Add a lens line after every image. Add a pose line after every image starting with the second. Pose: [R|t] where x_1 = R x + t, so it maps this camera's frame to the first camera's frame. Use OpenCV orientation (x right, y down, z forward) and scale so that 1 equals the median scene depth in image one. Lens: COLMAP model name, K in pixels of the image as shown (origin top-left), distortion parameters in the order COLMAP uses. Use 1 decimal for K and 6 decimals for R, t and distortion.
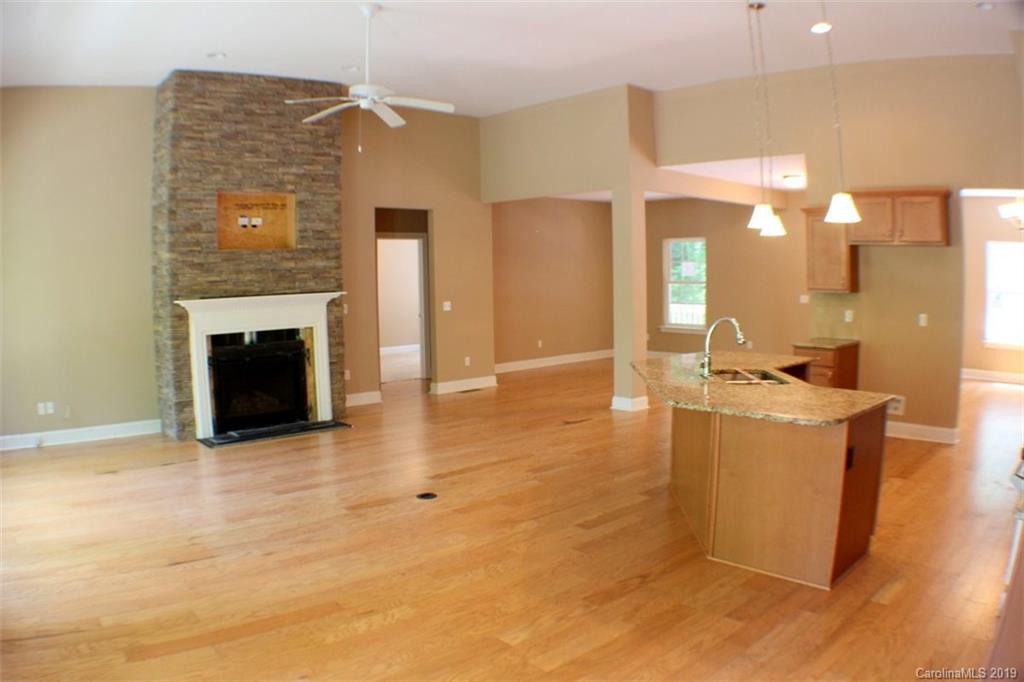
lens RADIAL K [[784.5, 0, 512.0], [0, 784.5, 341.0], [0, 0, 1]] dist [-0.279883, 0.009968]
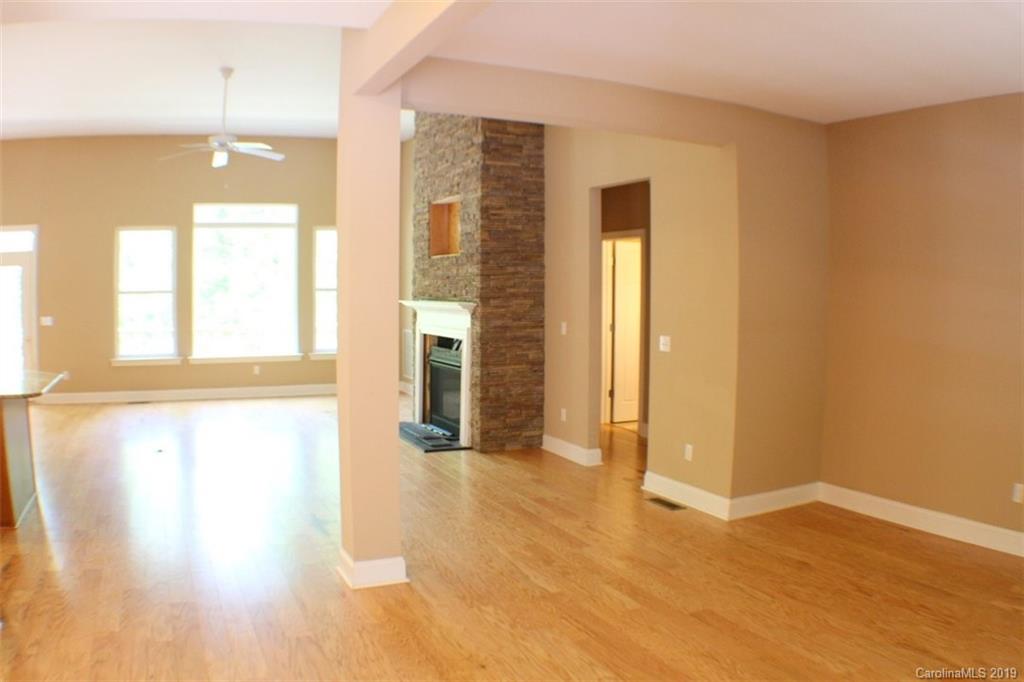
lens RADIAL K [[784.5, 0, 512.0], [0, 784.5, 341.0], [0, 0, 1]] dist [-0.279883, 0.009968]
pose [[-0.281010, 0.080088, -0.956357, 0.651857], [-0.090700, 0.989835, 0.109543, -0.131846], [0.955409, 0.117525, -0.270890, 1.400735]]
